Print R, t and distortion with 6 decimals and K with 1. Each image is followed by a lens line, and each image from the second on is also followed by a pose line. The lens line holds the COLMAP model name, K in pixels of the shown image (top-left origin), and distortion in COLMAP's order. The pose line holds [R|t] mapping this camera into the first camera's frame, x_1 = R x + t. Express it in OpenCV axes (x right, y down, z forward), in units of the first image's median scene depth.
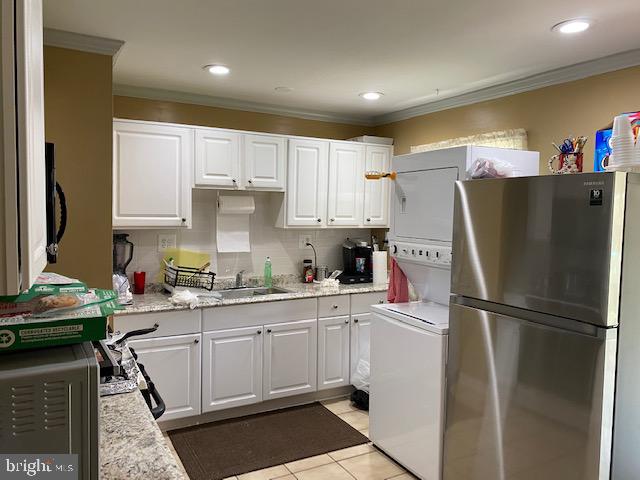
lens RADIAL K [[483.6, 0, 320.7], [0, 483.6, 238.1], [0, 0, 1]] dist [0.024529, -0.046389]
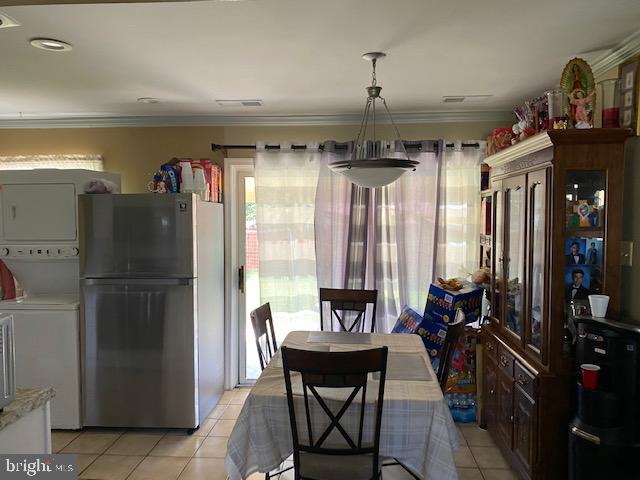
lens RADIAL K [[483.6, 0, 315.1], [0, 483.6, 238.6], [0, 0, 1]] dist [0.024529, -0.046389]
pose [[0.552100, -0.058651, 0.831712, -0.411402], [0.063800, 0.997570, 0.027996, 0.007272], [-0.831333, 0.037606, 0.554501, -0.249775]]
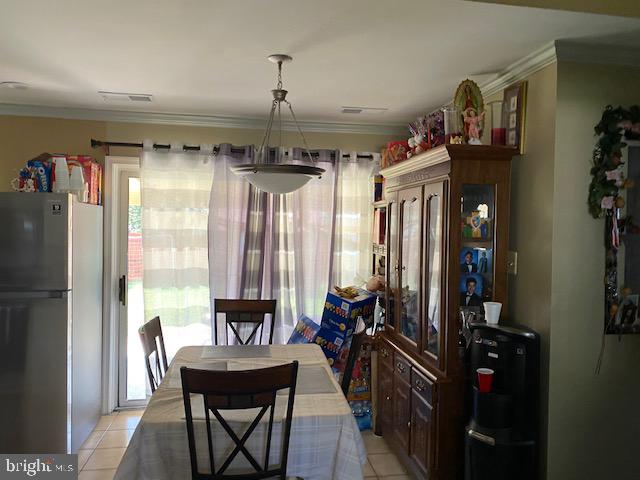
lens RADIAL K [[483.6, 0, 317.0], [0, 483.6, 236.5], [0, 0, 1]] dist [0.024529, -0.046389]
pose [[0.334795, -0.036147, 0.941598, -0.392998], [0.046376, 0.998685, 0.021850, 0.005318], [-0.941149, 0.036352, 0.336031, -0.200592]]
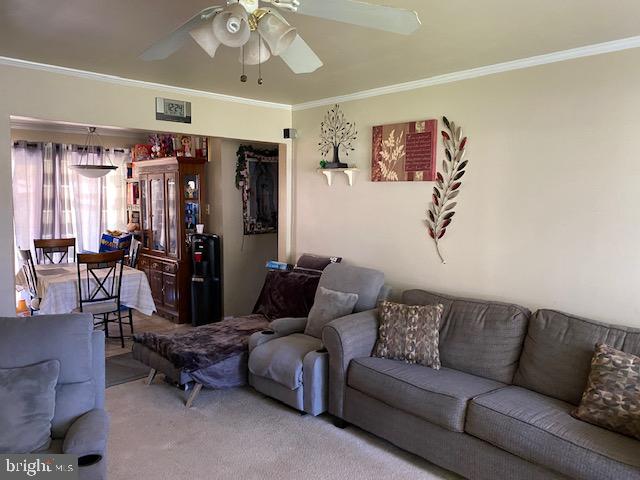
lens RADIAL K [[483.6, 0, 334.9], [0, 483.6, 238.0], [0, 0, 1]] dist [0.024529, -0.046389]
pose [[-0.284603, -0.108582, 0.952476, -1.450101], [0.049063, 0.990613, 0.127590, -0.020605], [-0.957389, 0.083044, -0.276604, -0.179648]]
